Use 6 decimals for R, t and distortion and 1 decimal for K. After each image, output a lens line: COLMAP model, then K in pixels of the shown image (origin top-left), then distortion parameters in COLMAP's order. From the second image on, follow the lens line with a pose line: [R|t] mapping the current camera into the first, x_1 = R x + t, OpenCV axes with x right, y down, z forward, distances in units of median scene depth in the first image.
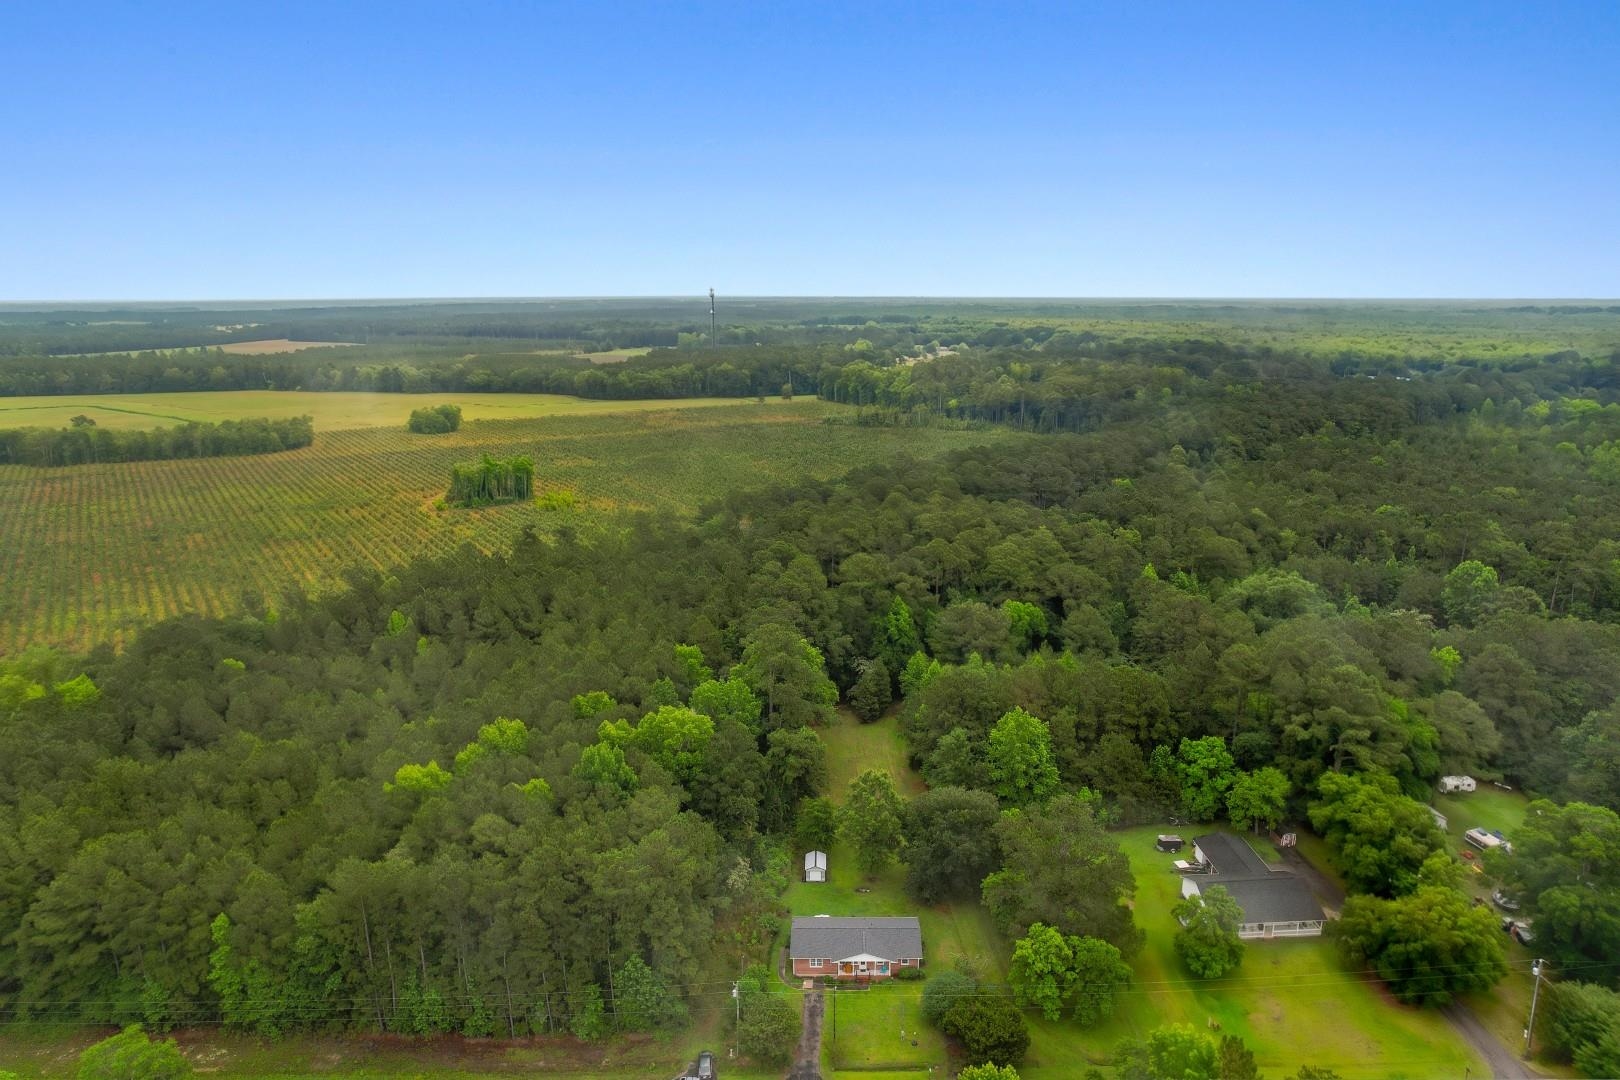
lens RADIAL K [[1040.7, 0, 810.0], [0, 1040.7, 540.0], [0, 0, 1]] dist [-0.086527, 0.075163]
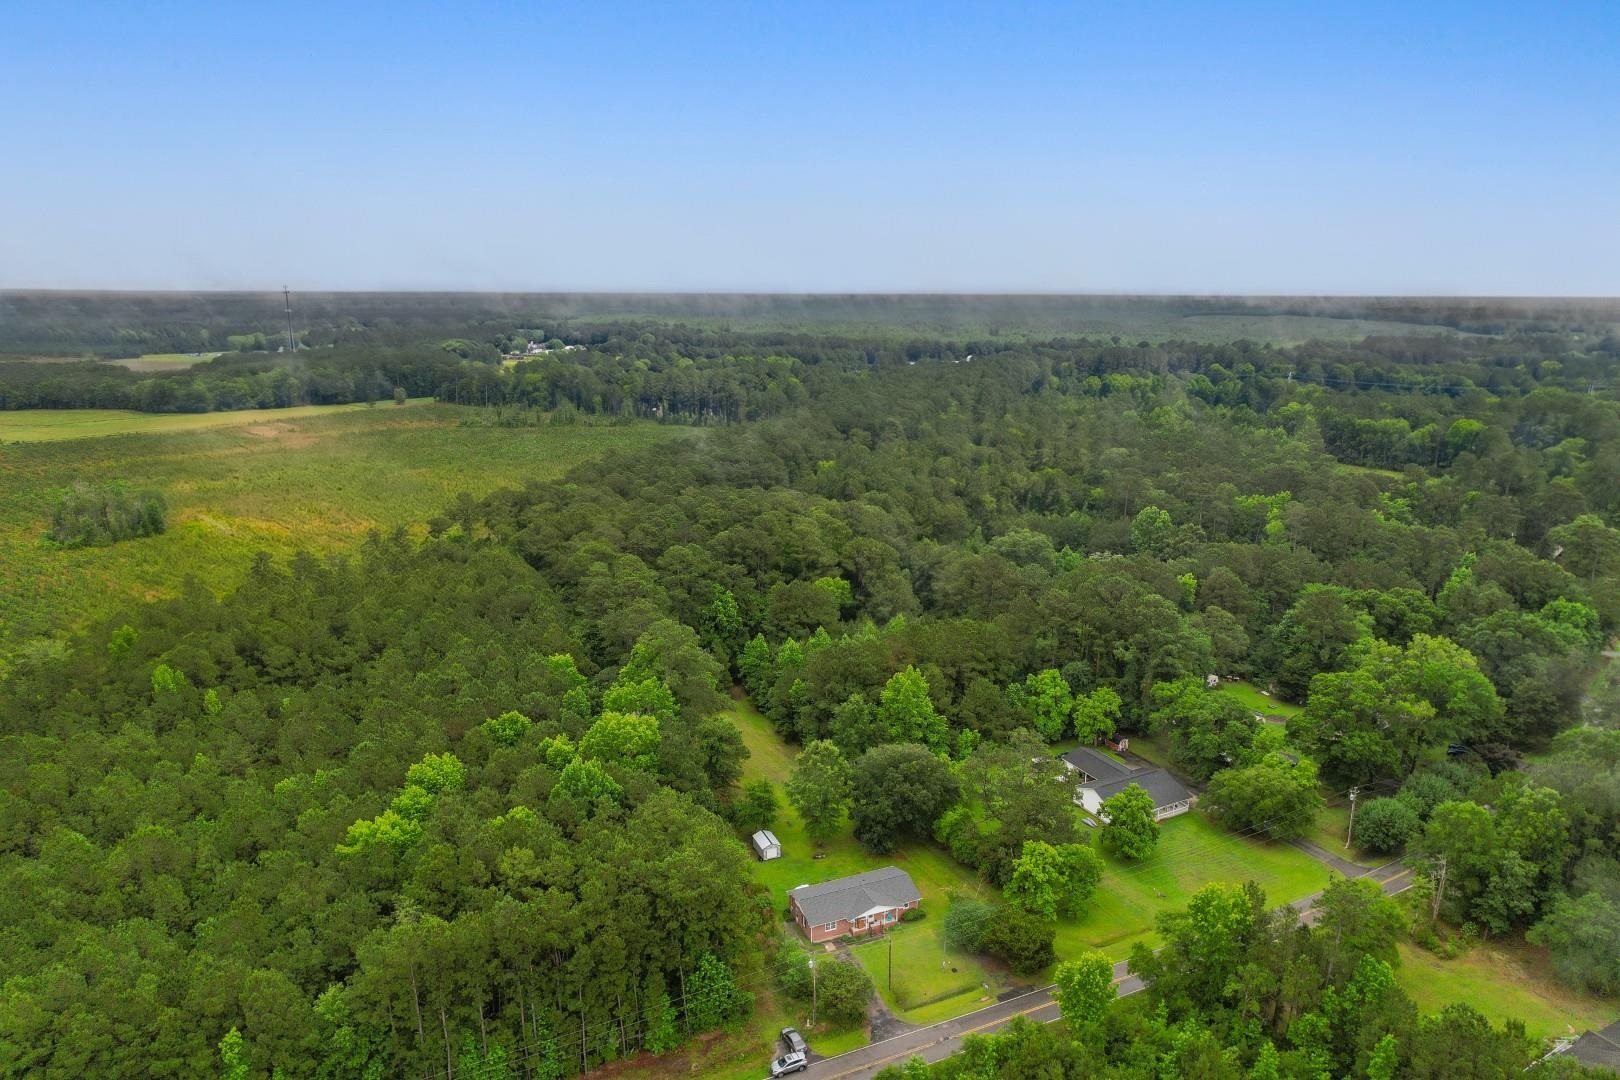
lens RADIAL K [[1040.7, 0, 810.0], [0, 1040.7, 540.0], [0, 0, 1]] dist [-0.086527, 0.075163]
pose [[0.914326, -0.090969, 0.394630, -0.338058], [0.089147, 0.995753, 0.022991, -0.006881], [-0.395045, 0.014159, 0.918553, 0.030548]]
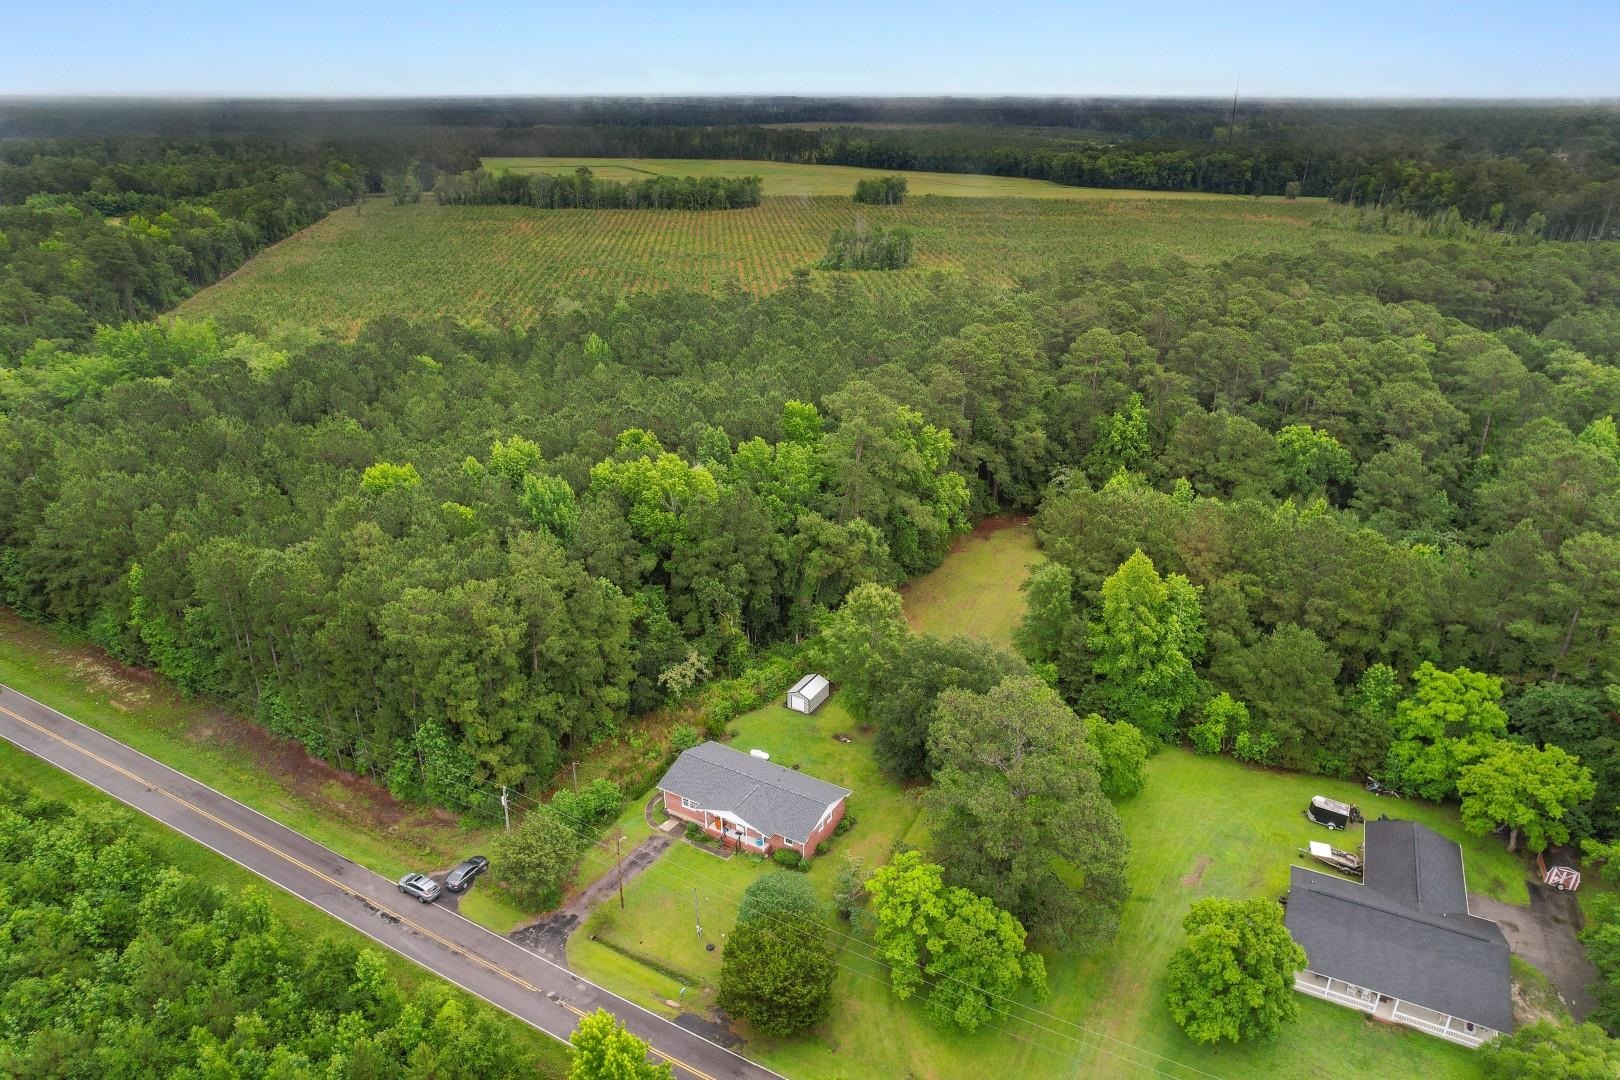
lens RADIAL K [[1040.7, 0, 810.0], [0, 1040.7, 540.0], [0, 0, 1]] dist [-0.086527, 0.075163]
pose [[0.873264, 0.203491, -0.442721, 0.328678], [-0.121381, 0.970824, 0.206804, 0.046638], [0.471887, -0.126857, 0.872485, 0.345209]]
